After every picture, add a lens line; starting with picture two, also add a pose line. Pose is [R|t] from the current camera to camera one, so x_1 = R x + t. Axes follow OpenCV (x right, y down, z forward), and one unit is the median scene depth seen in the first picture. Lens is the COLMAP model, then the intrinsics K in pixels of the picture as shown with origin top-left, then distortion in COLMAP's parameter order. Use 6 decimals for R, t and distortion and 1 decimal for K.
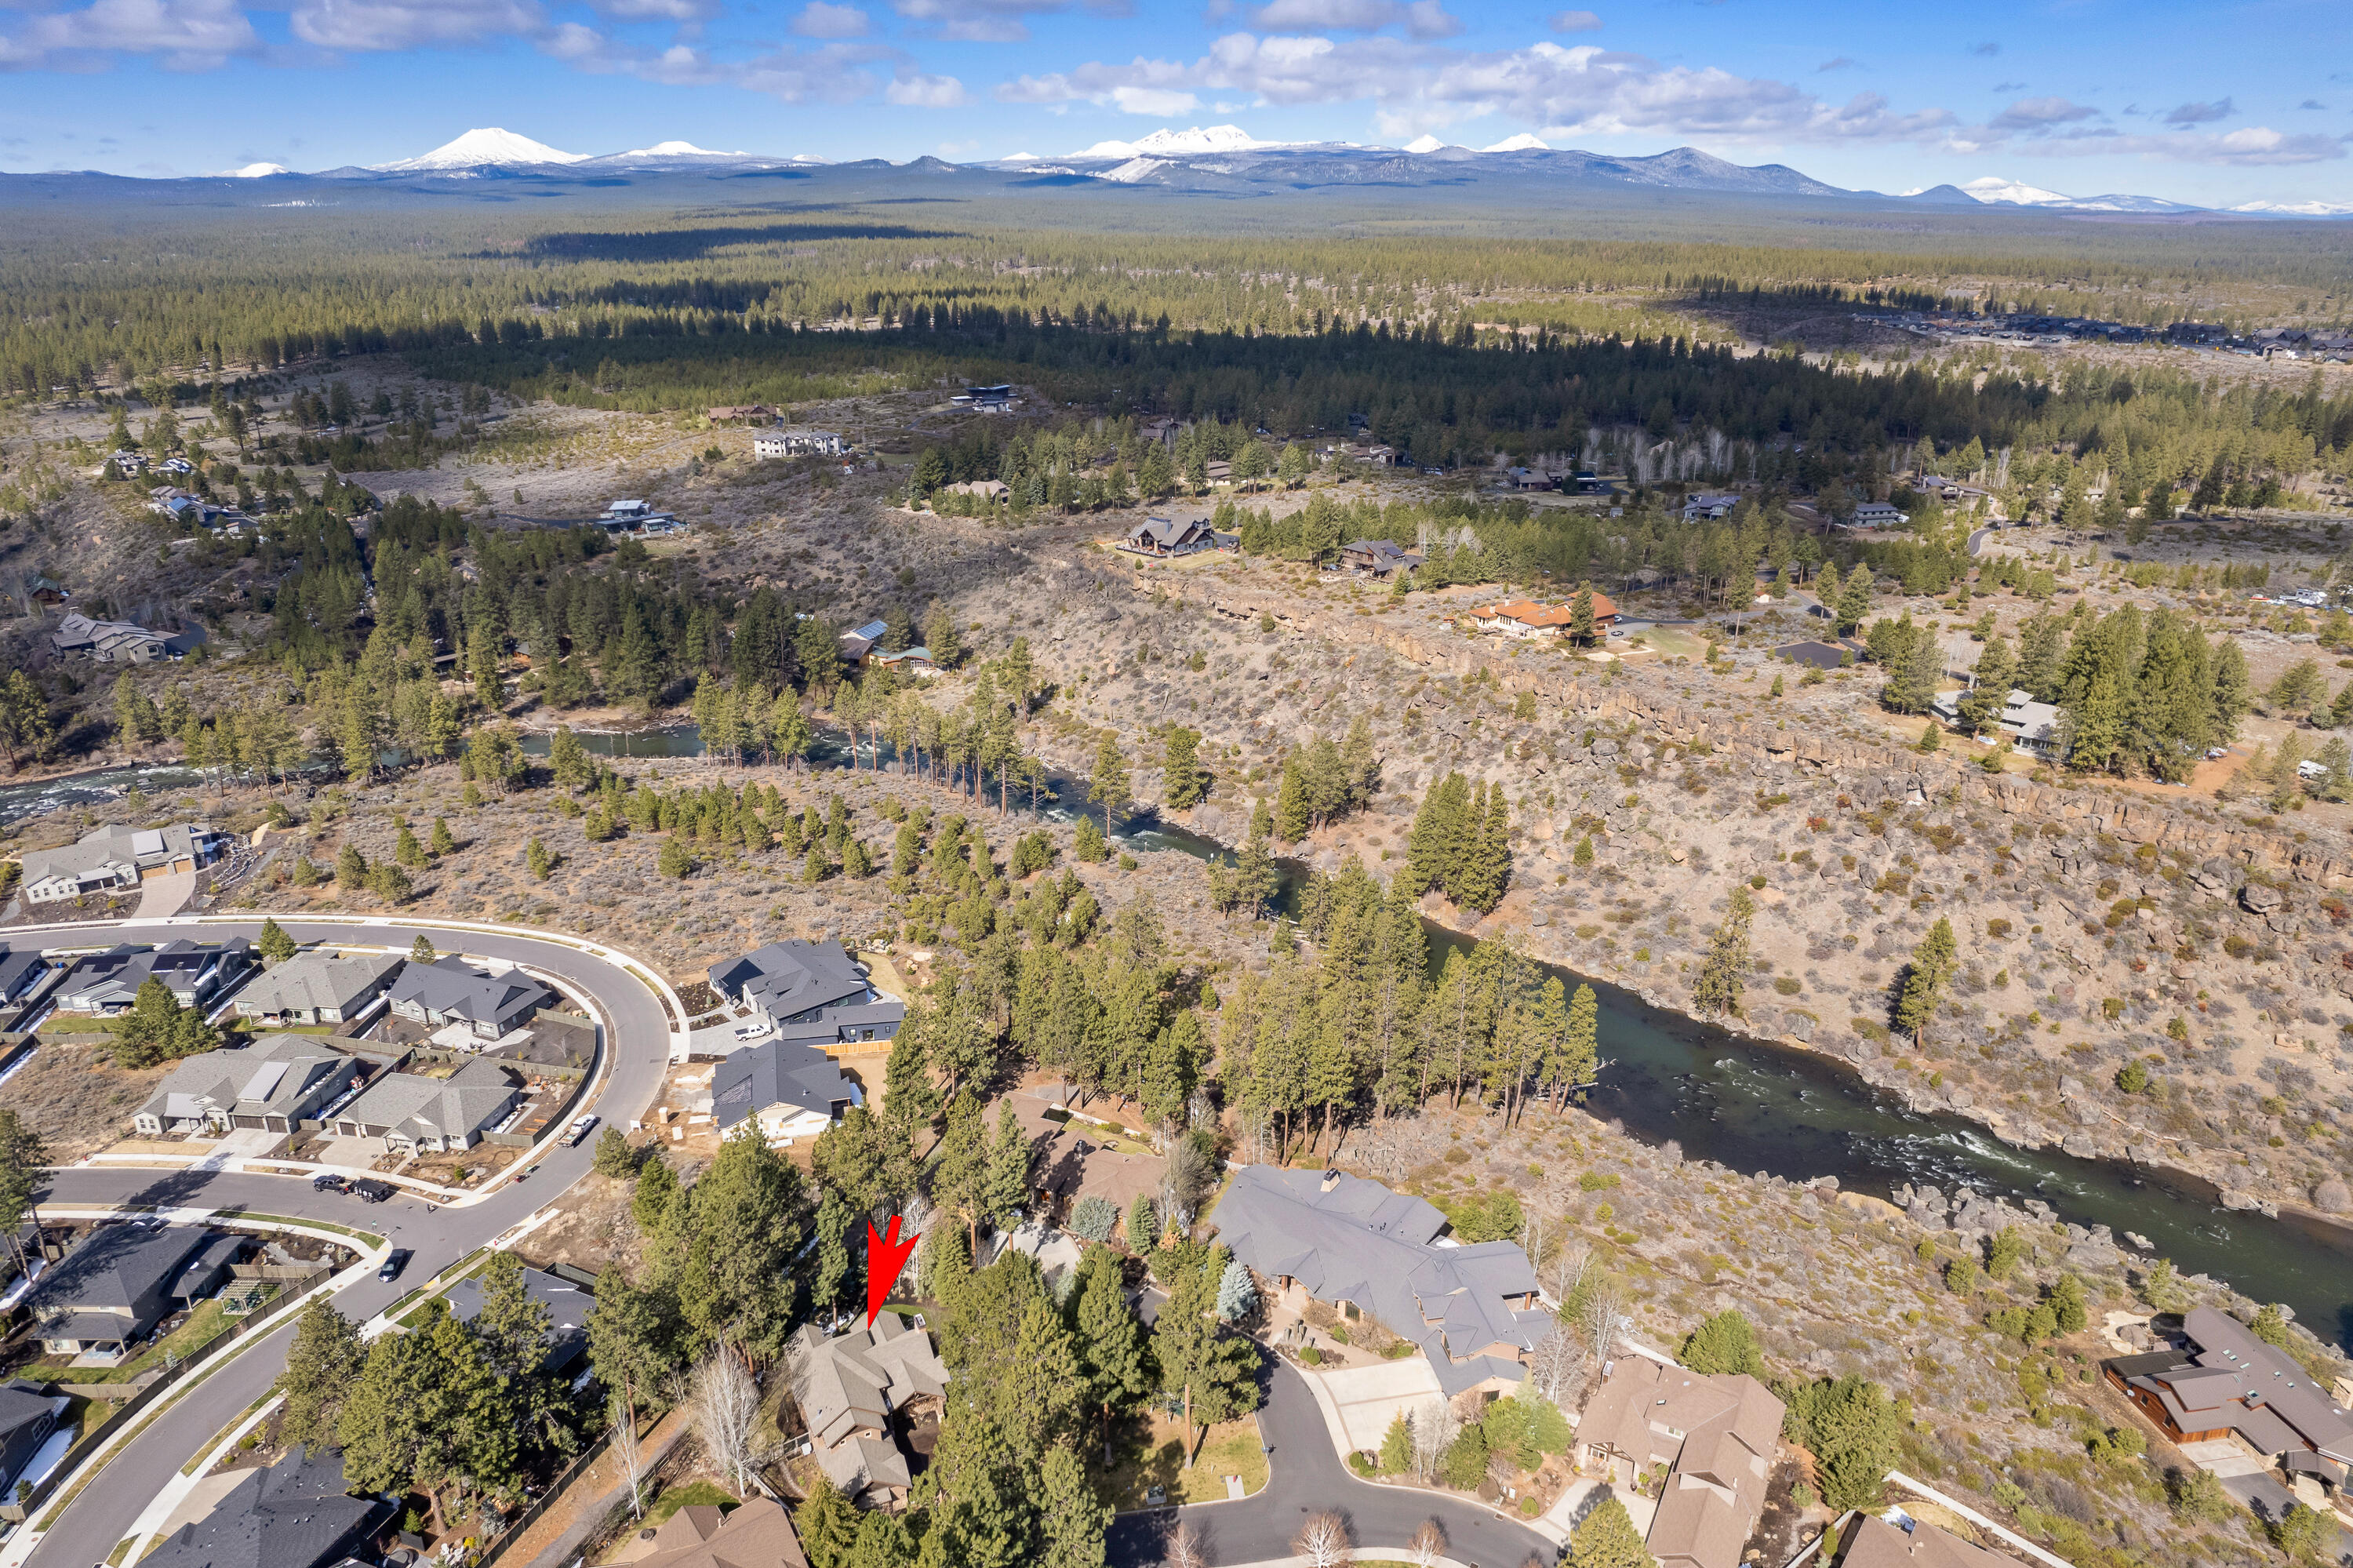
lens RADIAL K [[1558.9, 0, 1180.7], [0, 1558.9, 776.8], [0, 0, 1]] dist [-0.078556, 0.069224]
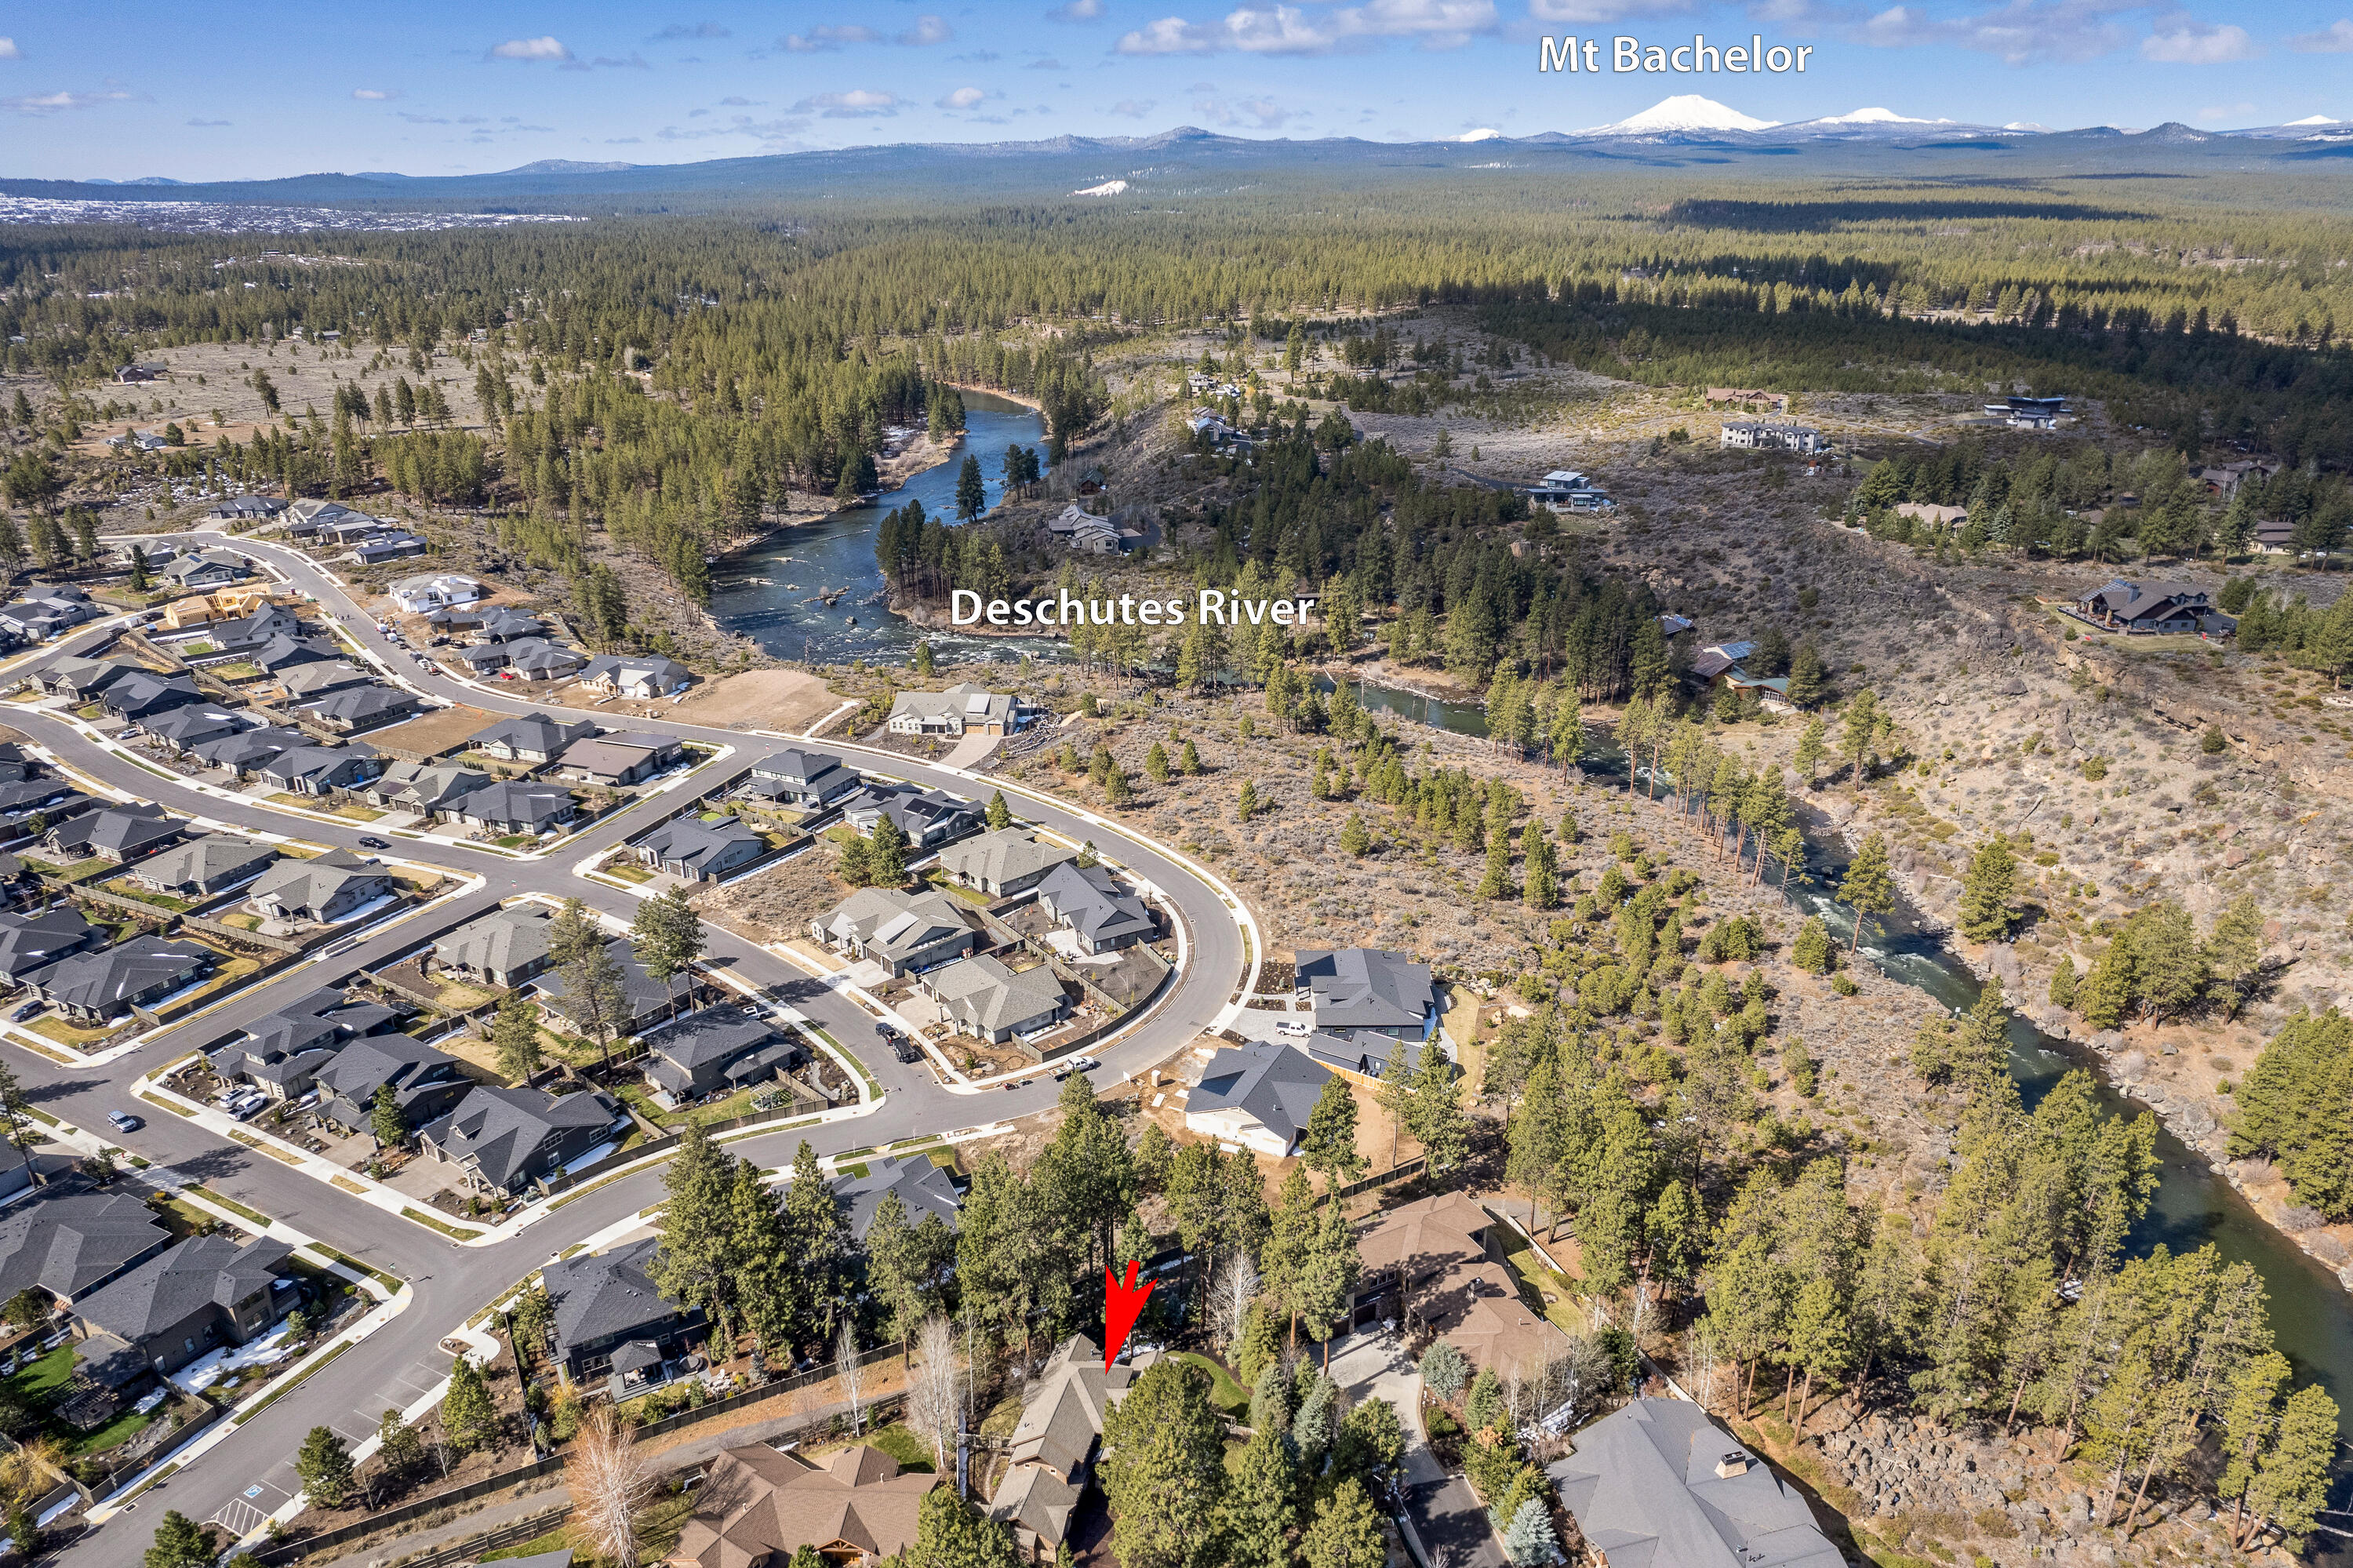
lens RADIAL K [[1558.9, 0, 1180.7], [0, 1558.9, 776.8], [0, 0, 1]] dist [-0.078556, 0.069224]
pose [[0.758235, 0.240789, -0.605888, 0.136971], [-0.229689, 0.968378, 0.097406, -0.041104], [0.610183, 0.065310, 0.789564, 0.111913]]
